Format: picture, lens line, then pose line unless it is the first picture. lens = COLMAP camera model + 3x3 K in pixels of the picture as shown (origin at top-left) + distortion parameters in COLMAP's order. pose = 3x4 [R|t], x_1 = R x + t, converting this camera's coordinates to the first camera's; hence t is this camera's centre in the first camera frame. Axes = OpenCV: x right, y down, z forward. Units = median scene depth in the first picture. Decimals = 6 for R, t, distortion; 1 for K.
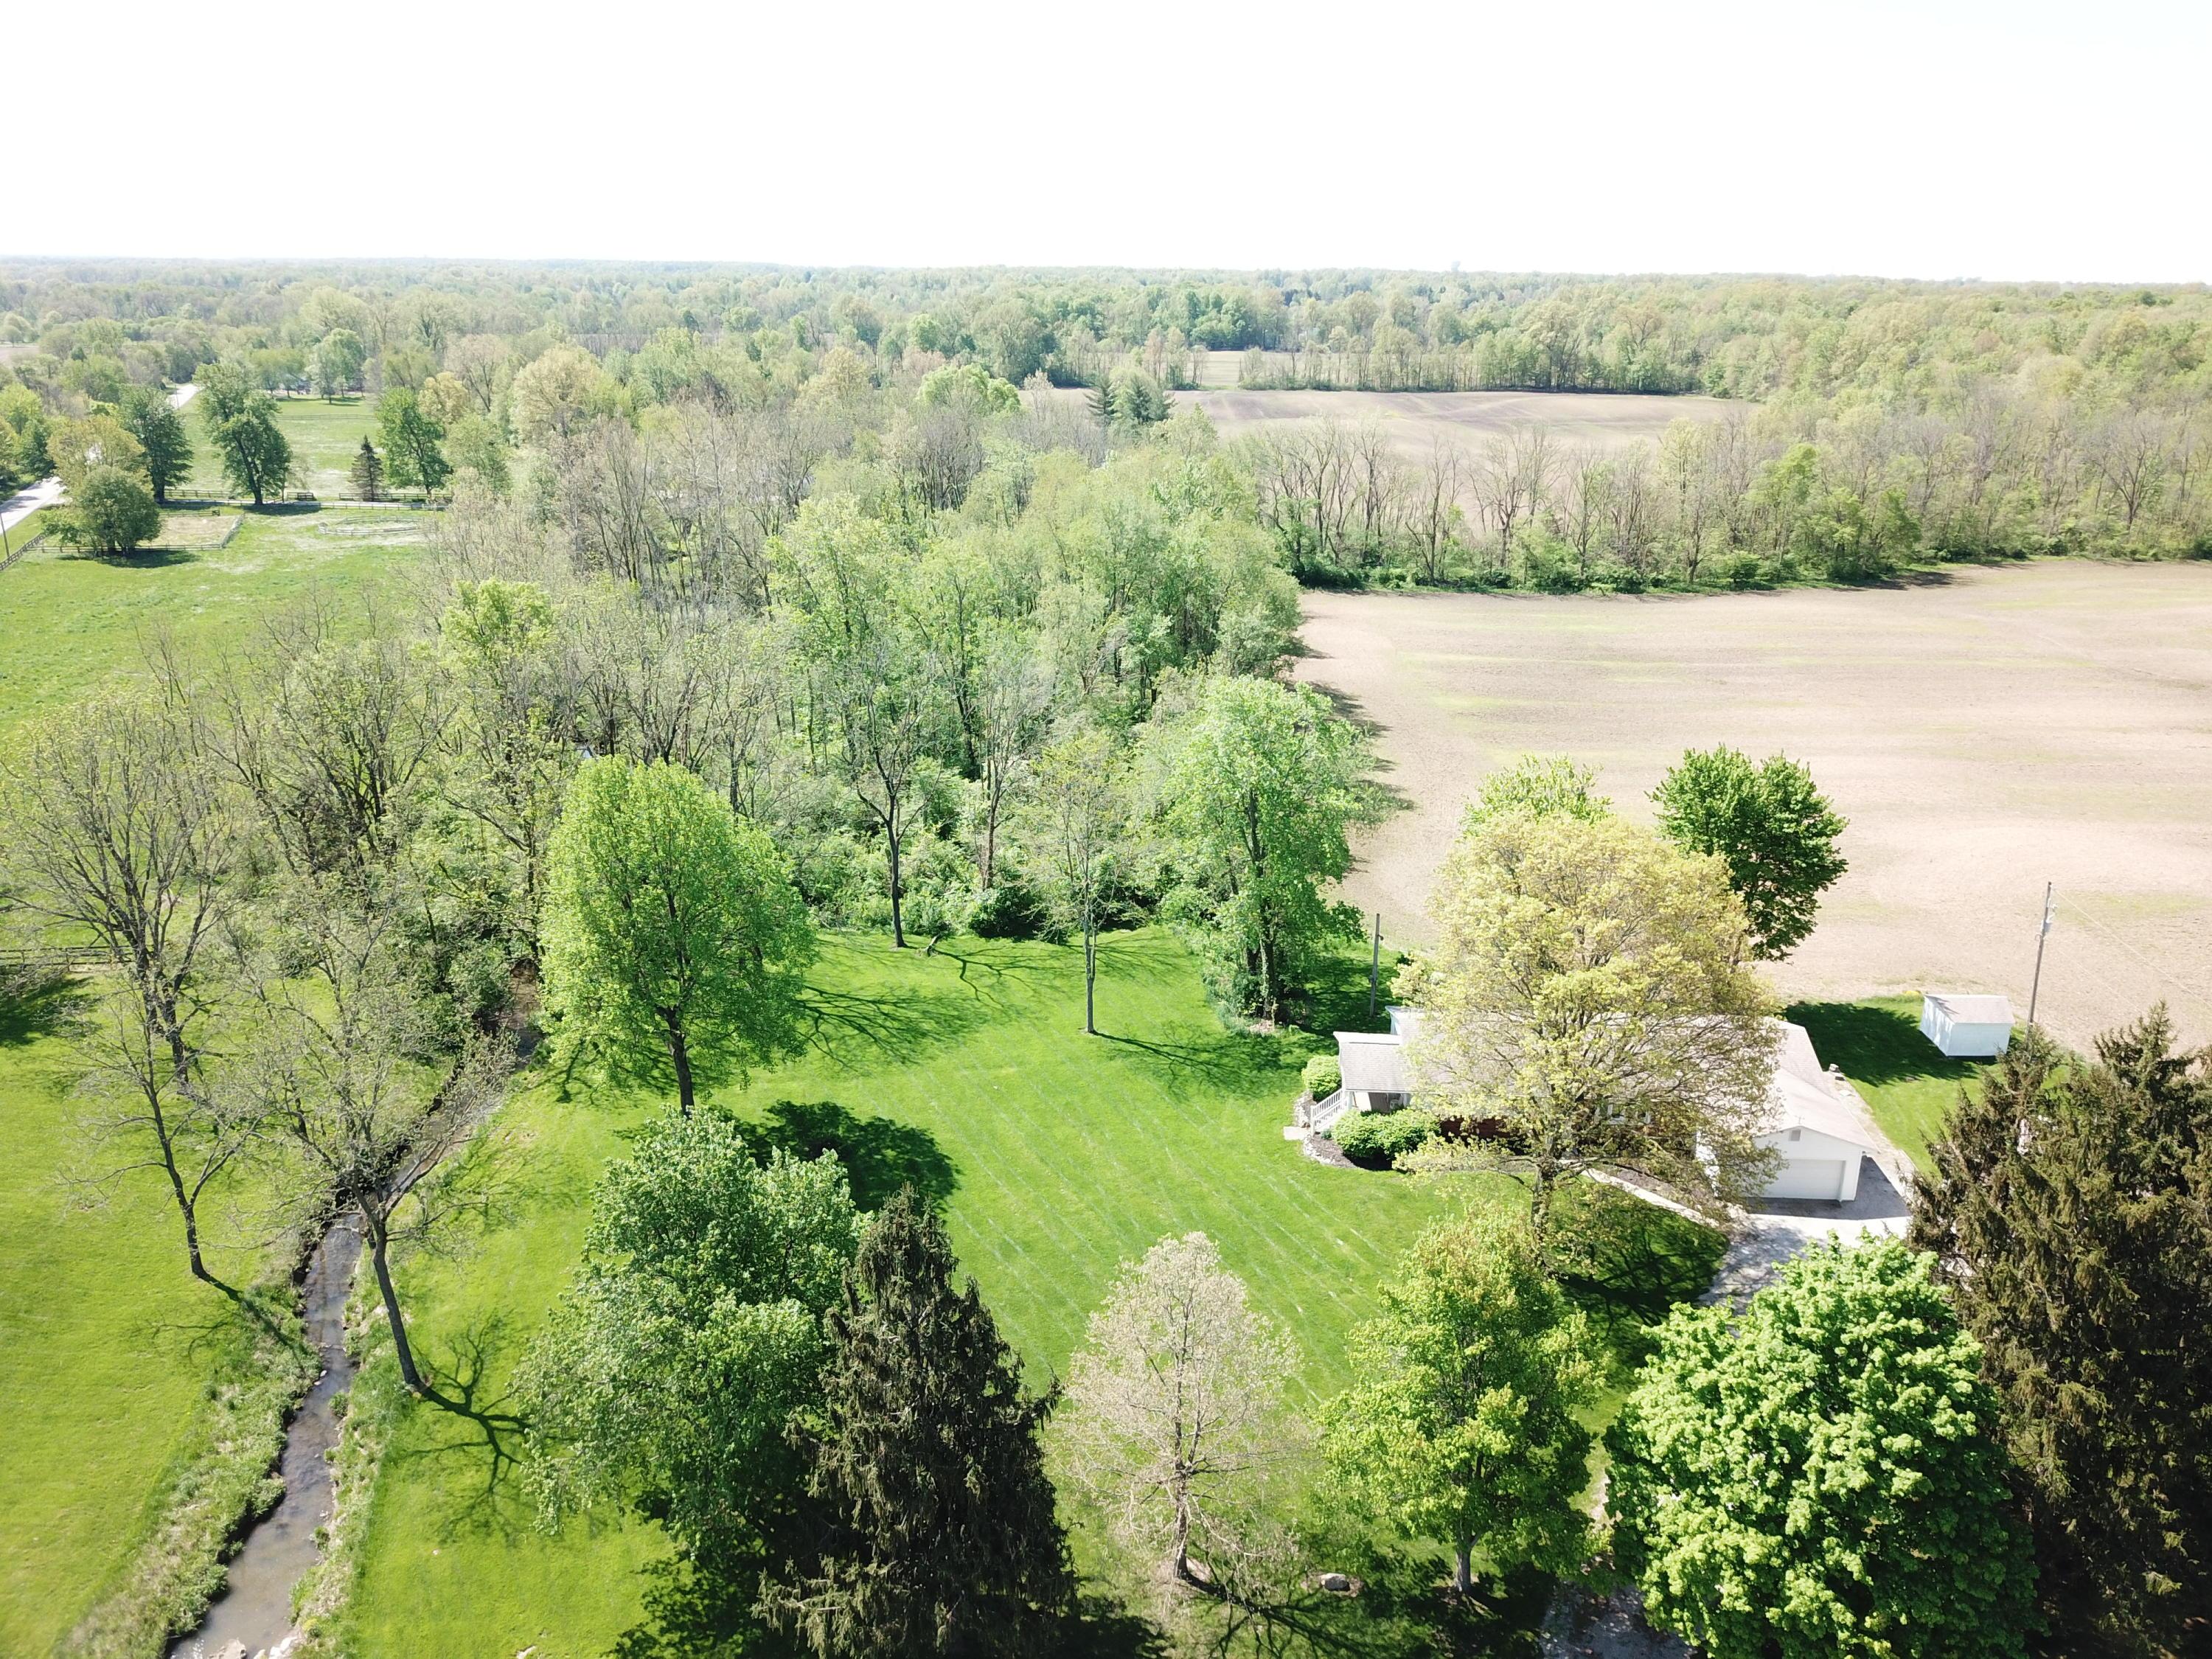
lens RADIAL K [[1688.6, 0, 1113.6], [0, 1688.6, 847.1], [0, 0, 1]] dist [-0.008298, 0.014972]
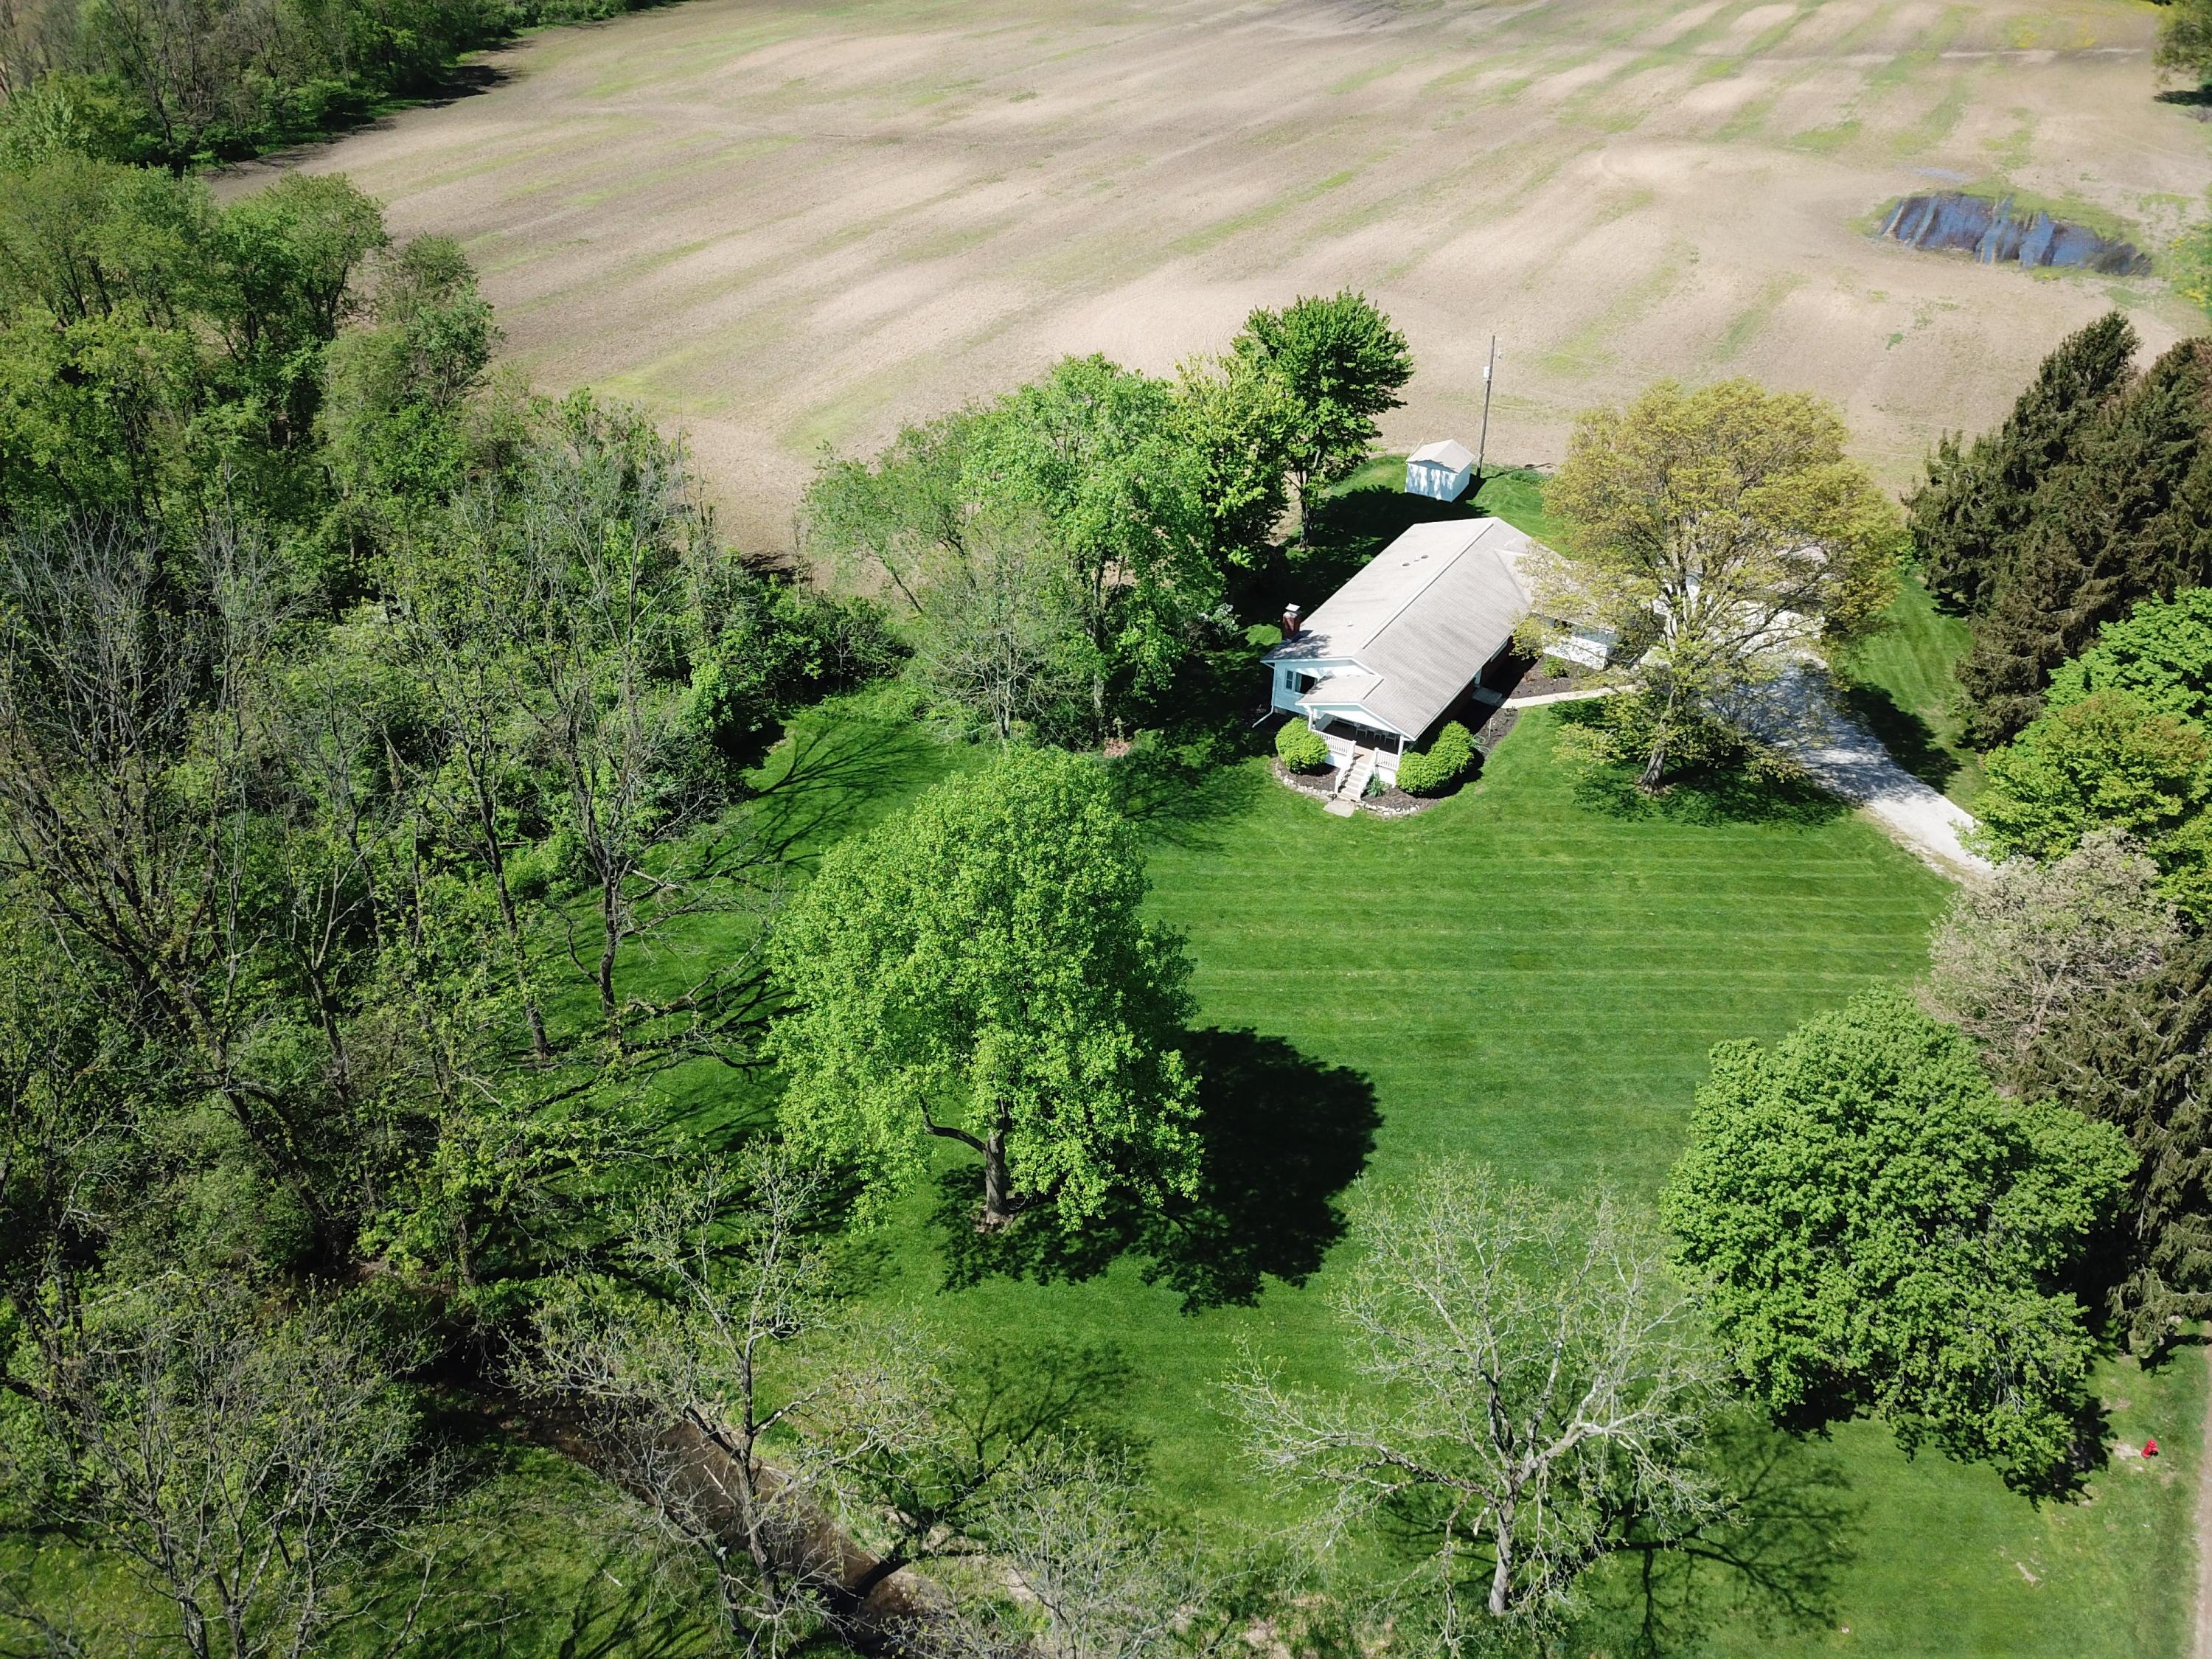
lens RADIAL K [[1692.6, 0, 1115.9], [0, 1692.6, 830.4], [0, 0, 1]] dist [0.001041, -0.002085]
pose [[0.478873, -0.497653, 0.723203, -0.234465], [0.273476, 0.867375, 0.415777, -0.092066], [-0.834201, -0.001326, 0.551459, 0.197572]]
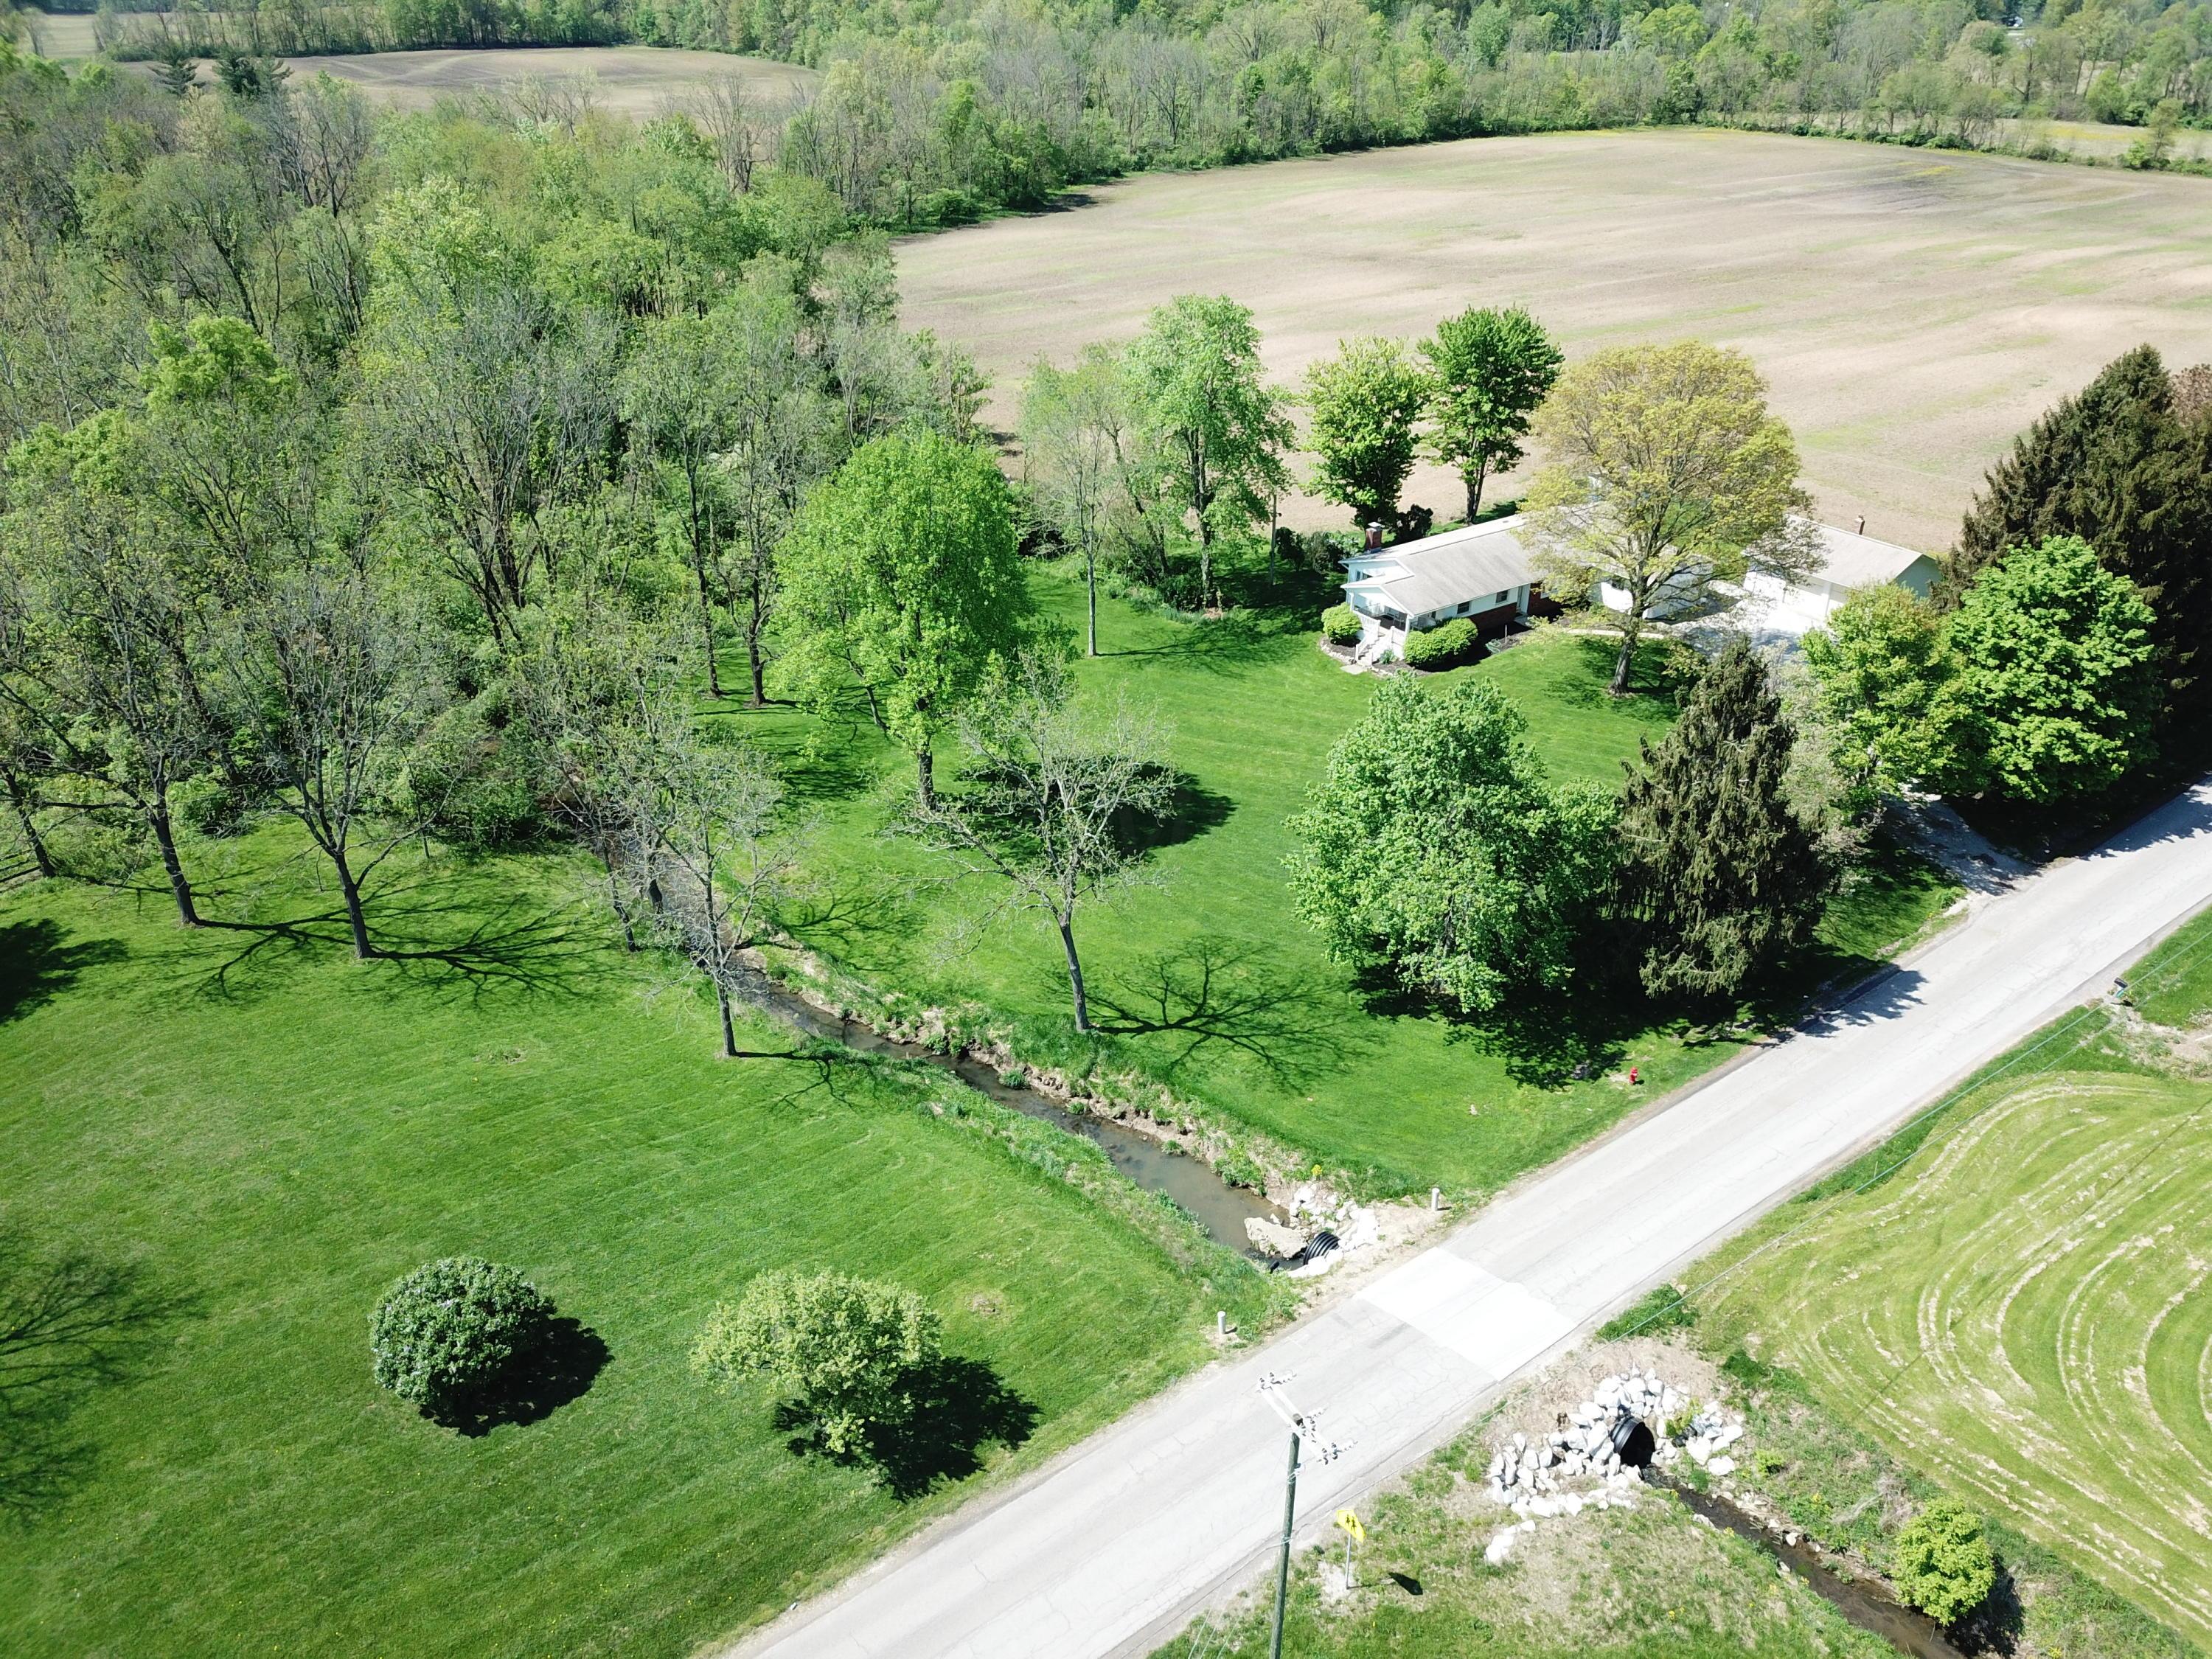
lens RADIAL K [[1688.6, 0, 1113.6], [0, 1688.6, 847.1], [0, 0, 1]] dist [-0.008298, 0.014972]
pose [[0.781469, -0.302455, 0.545736, -0.255801], [0.200468, 0.949991, 0.239438, -0.012370], [-0.590863, -0.077711, 0.803020, 0.038768]]
